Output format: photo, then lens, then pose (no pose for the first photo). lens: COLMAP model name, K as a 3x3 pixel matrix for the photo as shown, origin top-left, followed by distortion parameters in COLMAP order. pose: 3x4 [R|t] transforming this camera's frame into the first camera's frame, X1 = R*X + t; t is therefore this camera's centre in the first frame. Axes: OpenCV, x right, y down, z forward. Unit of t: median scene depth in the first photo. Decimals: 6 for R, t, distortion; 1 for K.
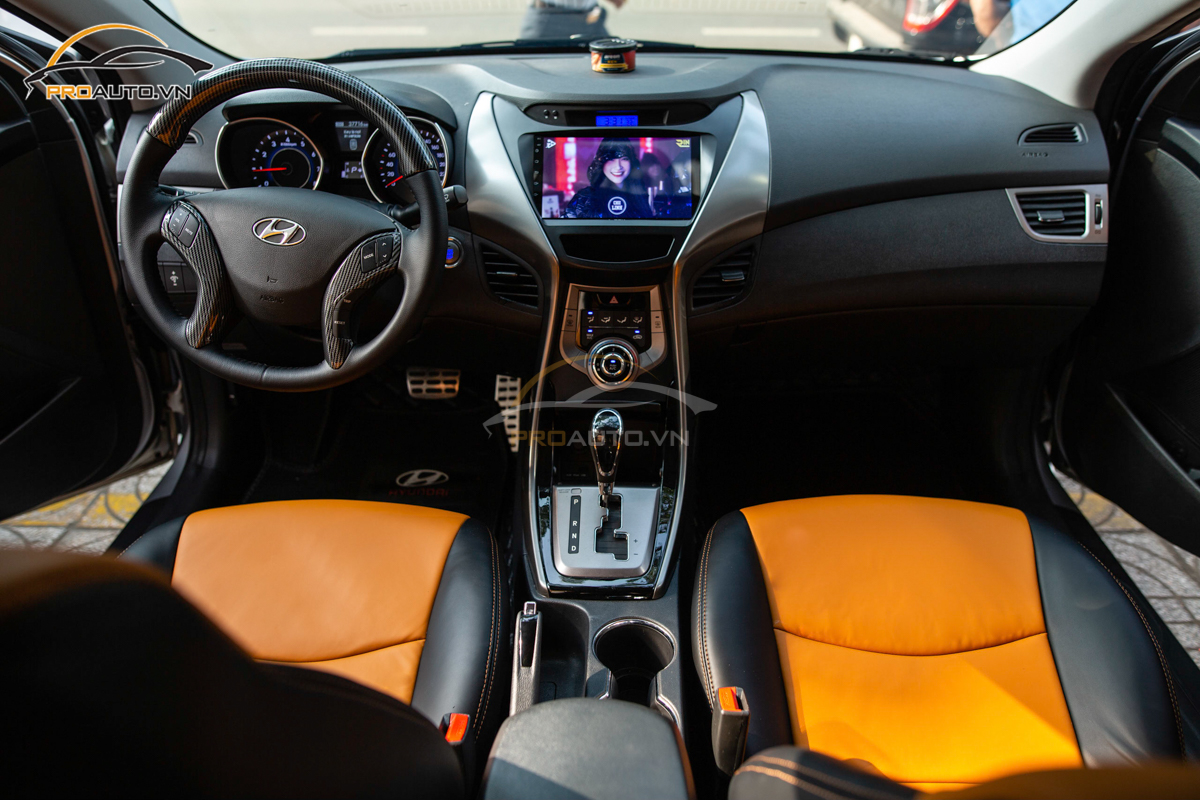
lens RADIAL K [[826.4, 0, 600.0], [0, 826.4, 400.0], [0, 0, 1]] dist [-0.055384, 0.043654]
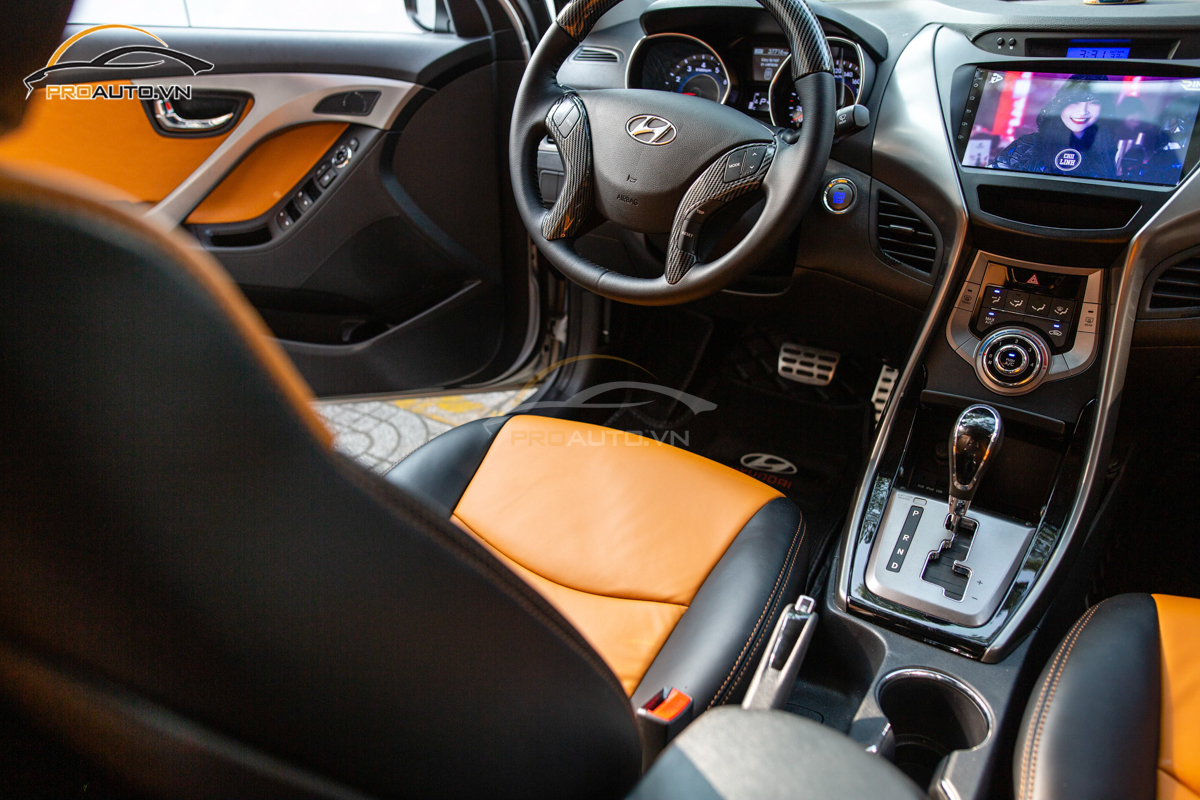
lens RADIAL K [[826.4, 0, 600.0], [0, 826.4, 400.0], [0, 0, 1]] dist [-0.055384, 0.043654]
pose [[0.850074, 0.226444, -0.475498, 0.061559], [-0.243835, 0.969474, 0.025772, 0.069054], [0.466819, 0.094035, 0.879339, 0.148111]]
